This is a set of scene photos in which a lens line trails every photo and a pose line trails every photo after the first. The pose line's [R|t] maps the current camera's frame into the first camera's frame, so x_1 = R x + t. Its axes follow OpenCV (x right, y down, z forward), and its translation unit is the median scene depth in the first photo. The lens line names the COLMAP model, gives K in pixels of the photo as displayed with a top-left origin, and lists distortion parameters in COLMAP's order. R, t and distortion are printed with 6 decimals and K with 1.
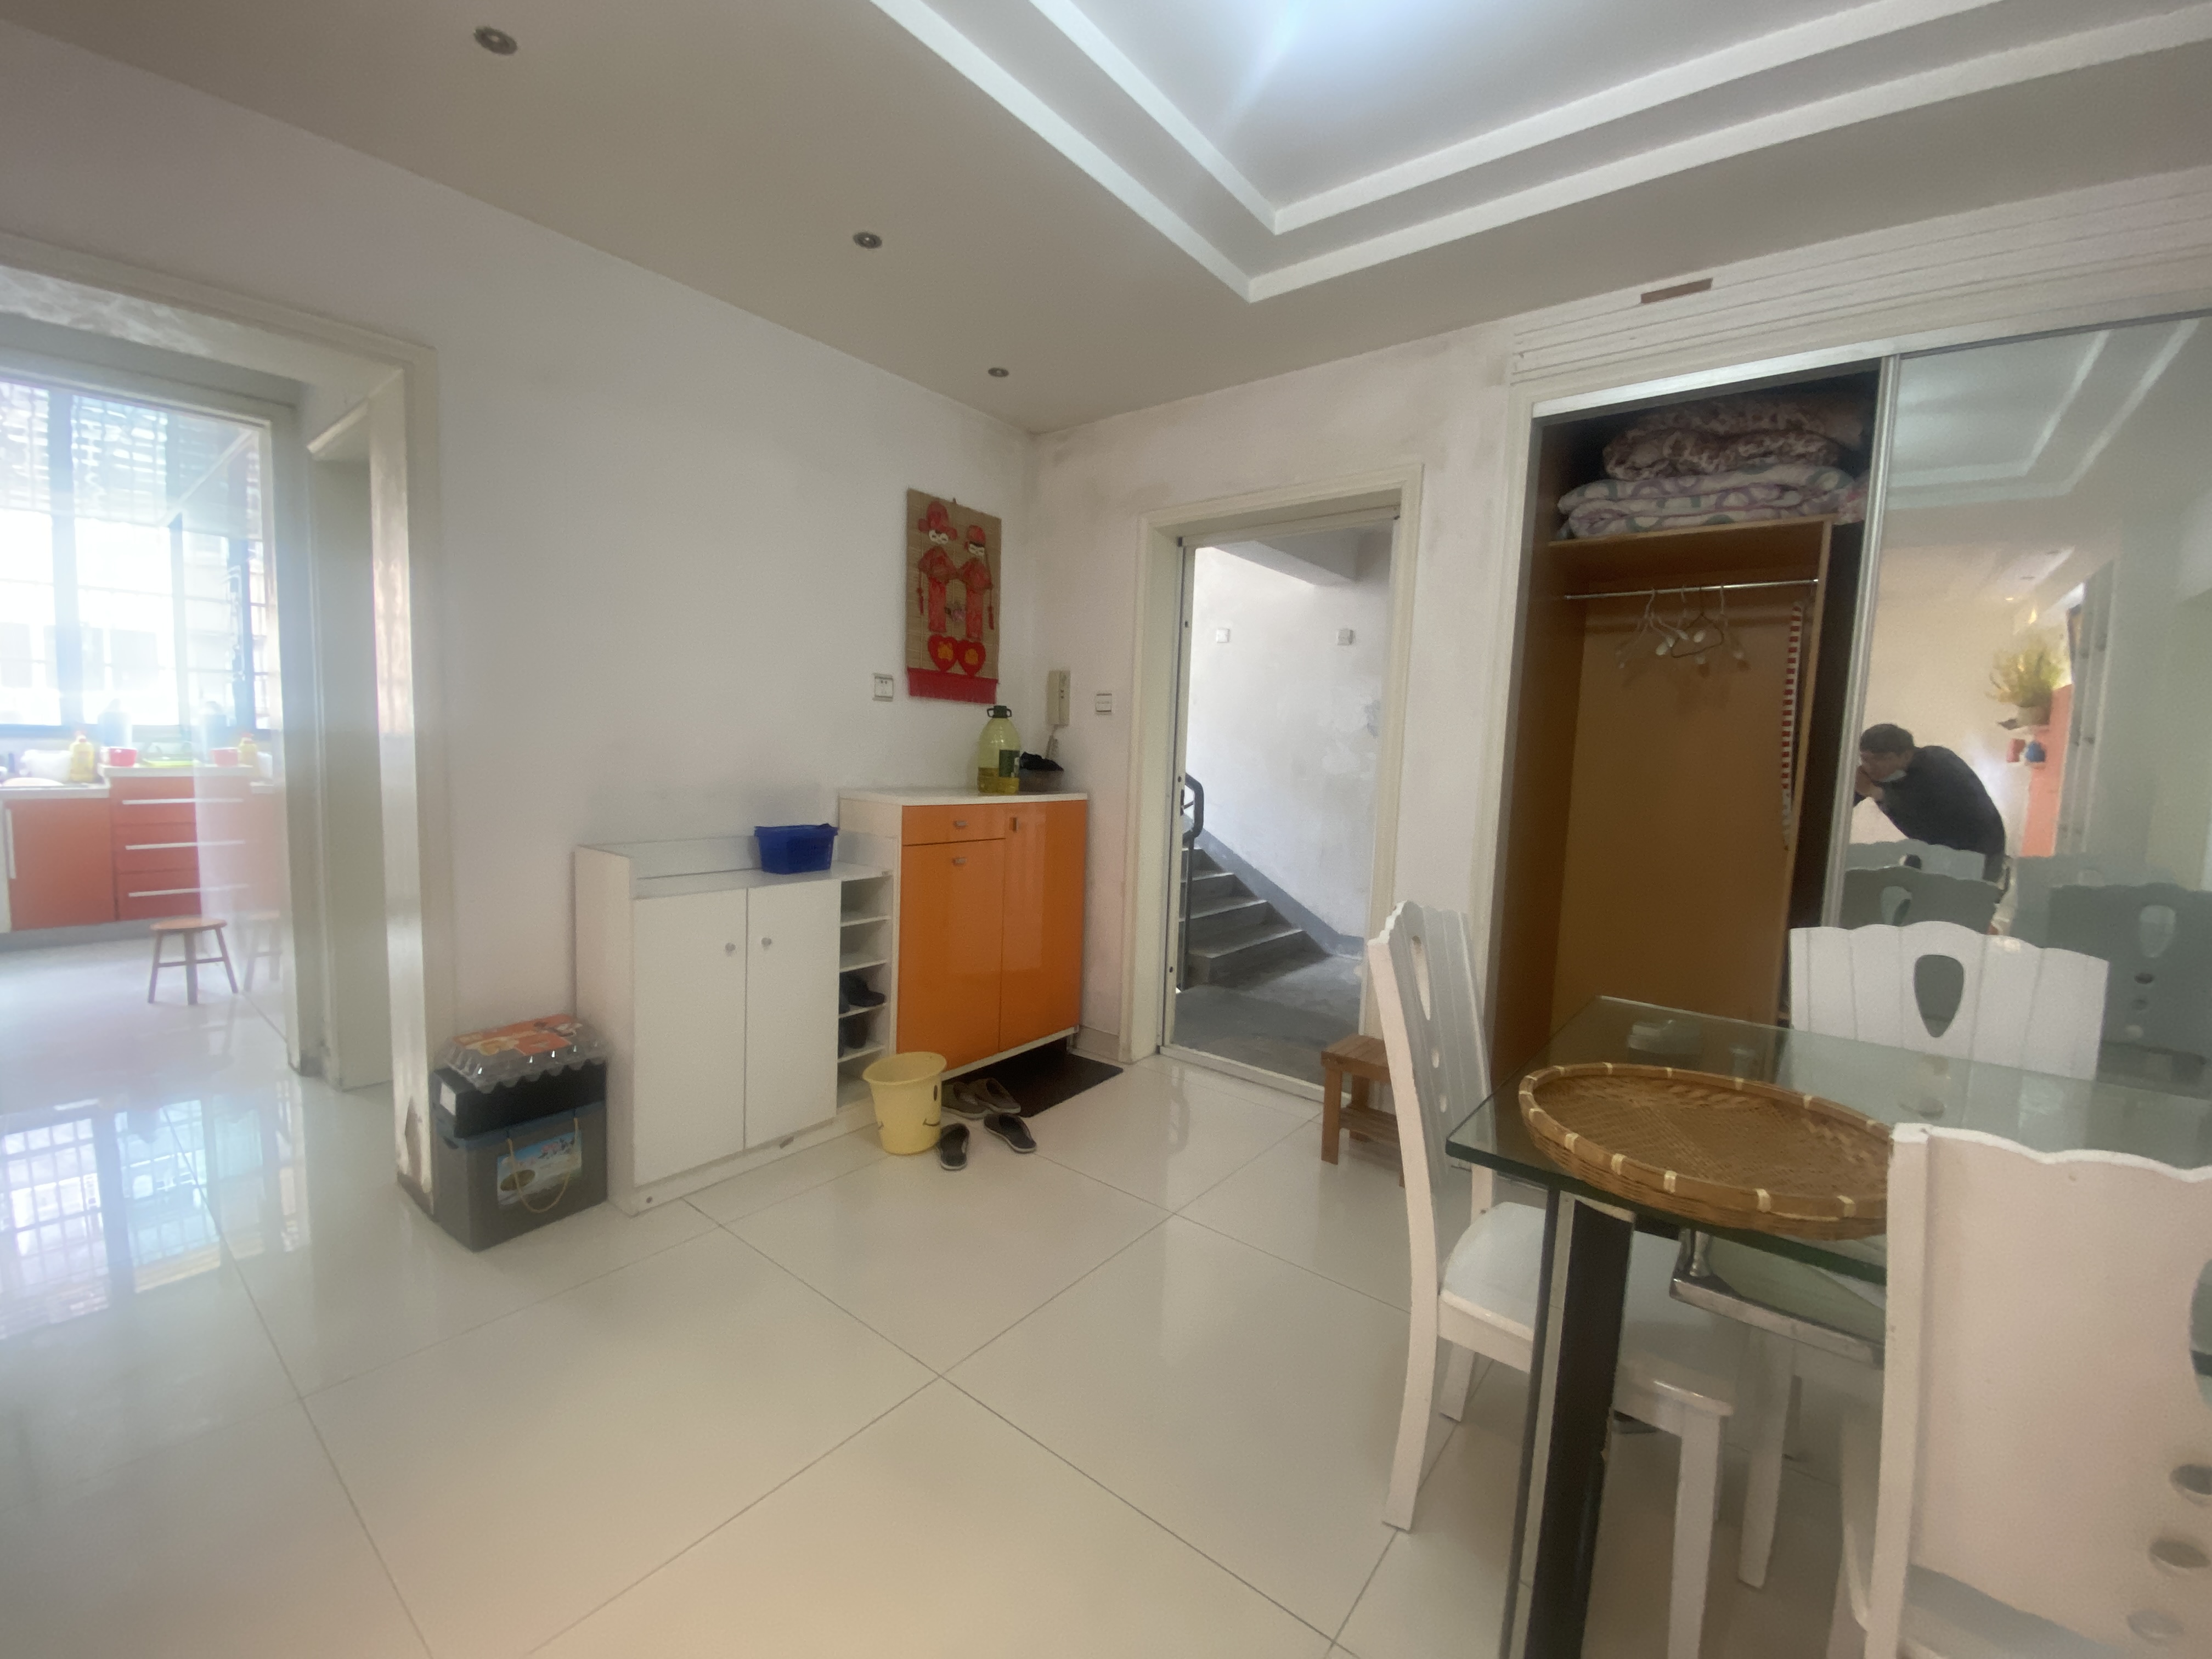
lens RADIAL K [[906.9, 0, 1066.9], [0, 906.9, 851.1], [0, 0, 1]] dist [-0.010457, -0.002647]
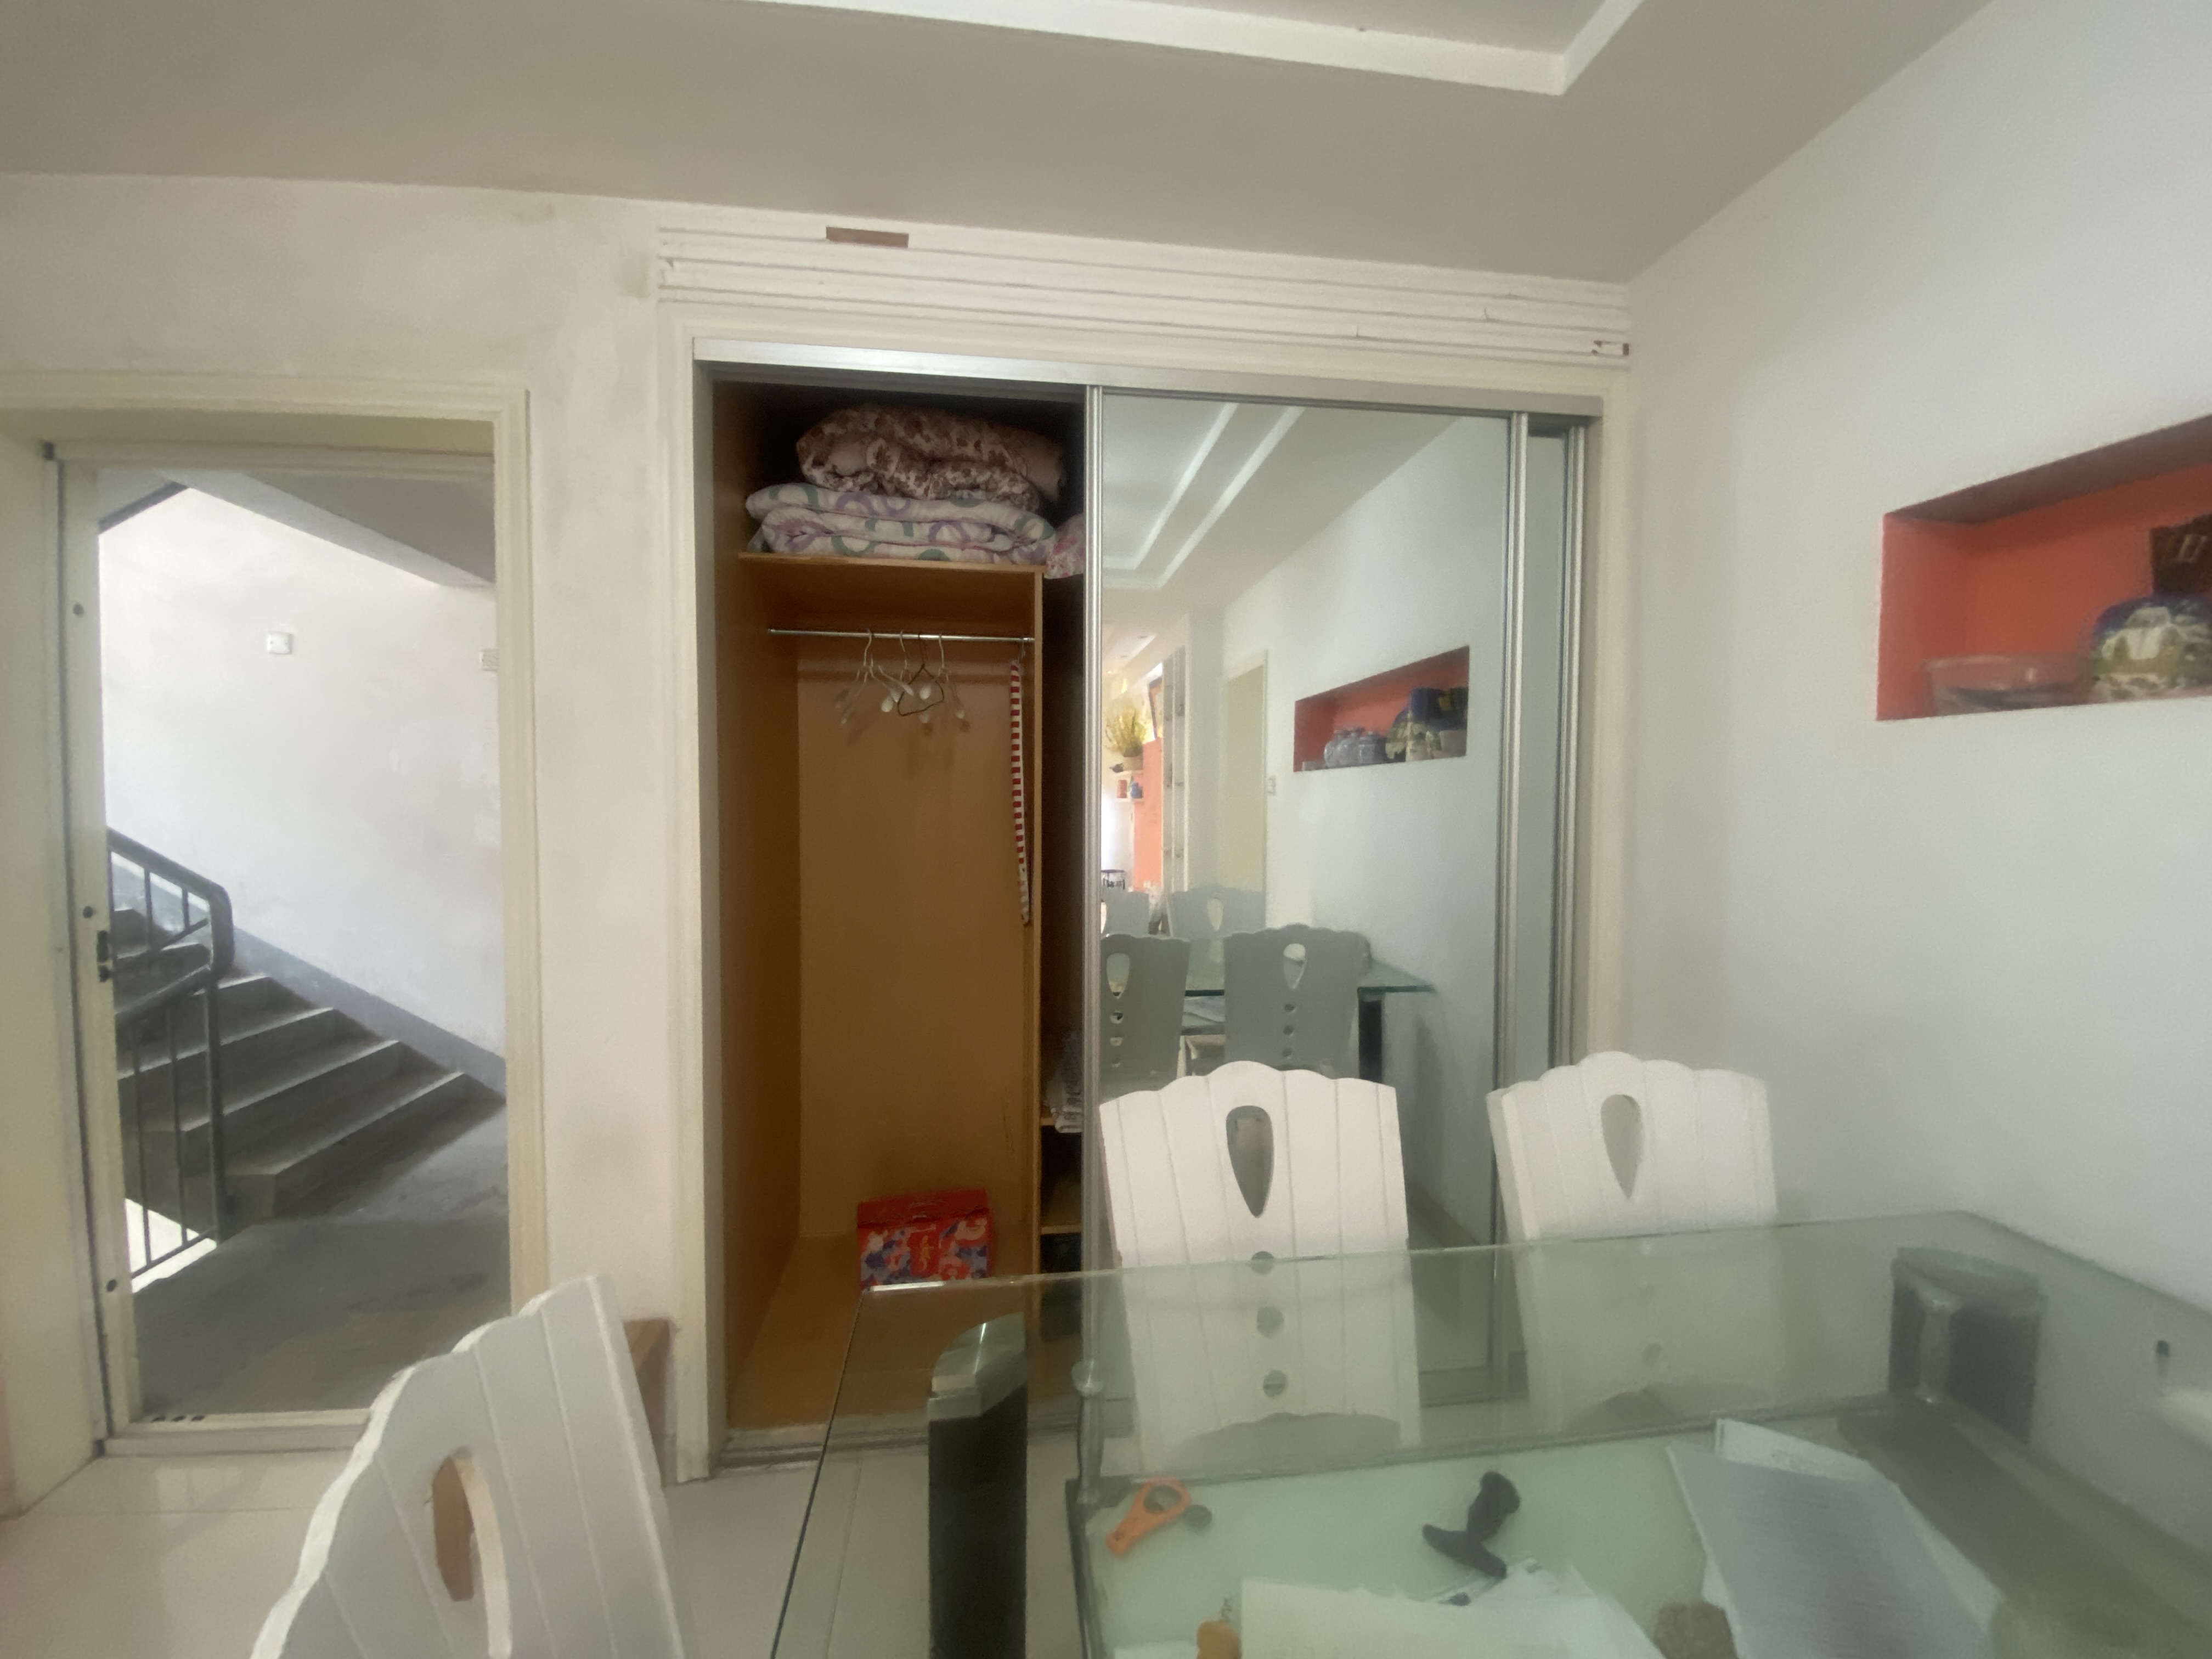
lens RADIAL K [[906.9, 0, 1125.7], [0, 906.9, 839.7], [0, 0, 1]] dist [-0.010457, -0.002647]
pose [[0.656743, -0.065913, 0.751228, 0.184177], [0.102418, 0.994739, -0.002257, -0.081212], [-0.747127, 0.078422, 0.660039, 0.317596]]
